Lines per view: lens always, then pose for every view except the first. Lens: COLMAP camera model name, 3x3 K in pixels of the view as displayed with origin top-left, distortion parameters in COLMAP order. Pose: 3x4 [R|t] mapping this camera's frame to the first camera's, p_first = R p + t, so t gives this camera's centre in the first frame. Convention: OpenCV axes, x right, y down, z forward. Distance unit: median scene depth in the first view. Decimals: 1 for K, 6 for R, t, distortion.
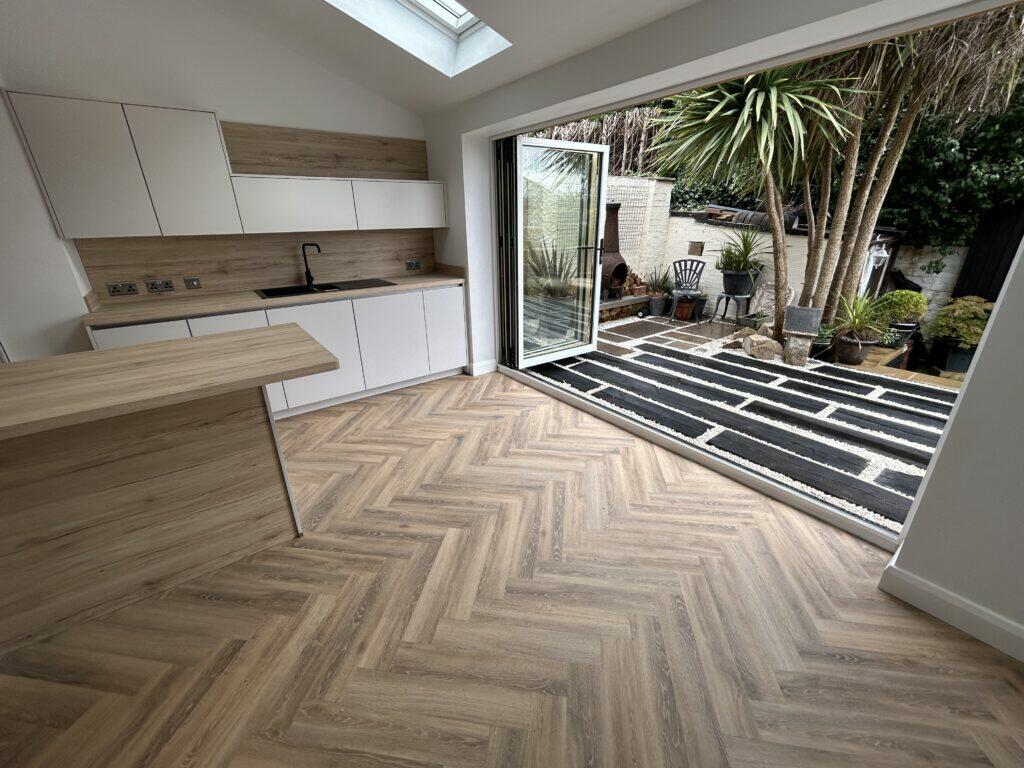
lens RADIAL K [[417.5, 0, 512.0], [0, 417.5, 384.0], [0, 0, 1]] dist [-0.005012, -0.000378]
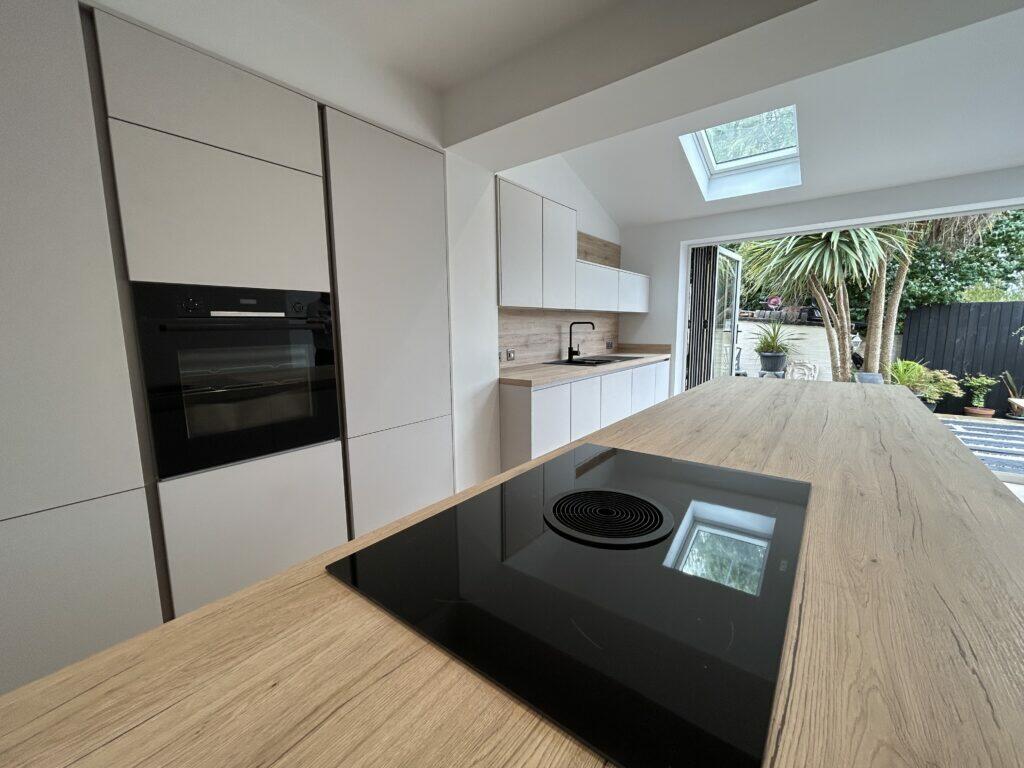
lens RADIAL K [[417.5, 0, 512.0], [0, 417.5, 384.0], [0, 0, 1]] dist [-0.005012, -0.000378]
pose [[0.959795, -0.032223, 0.278846, -0.848385], [0.097746, 0.969582, -0.224401, 0.044581], [-0.263133, 0.242635, 0.933750, 0.050565]]
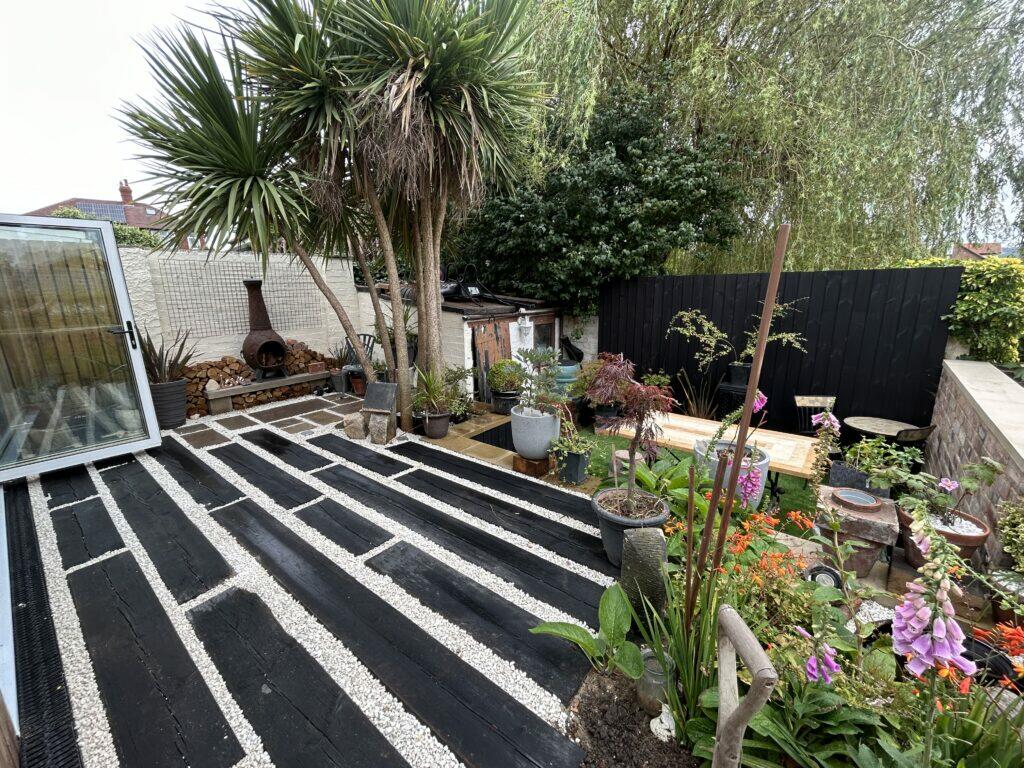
lens RADIAL K [[417.5, 0, 512.0], [0, 417.5, 384.0], [0, 0, 1]] dist [-0.005012, -0.000378]
pose [[0.965462, -0.062055, 0.253044, 0.746791], [0.099072, 0.985706, -0.136267, -0.019257], [-0.240971, 0.156631, 0.957810, -0.014192]]
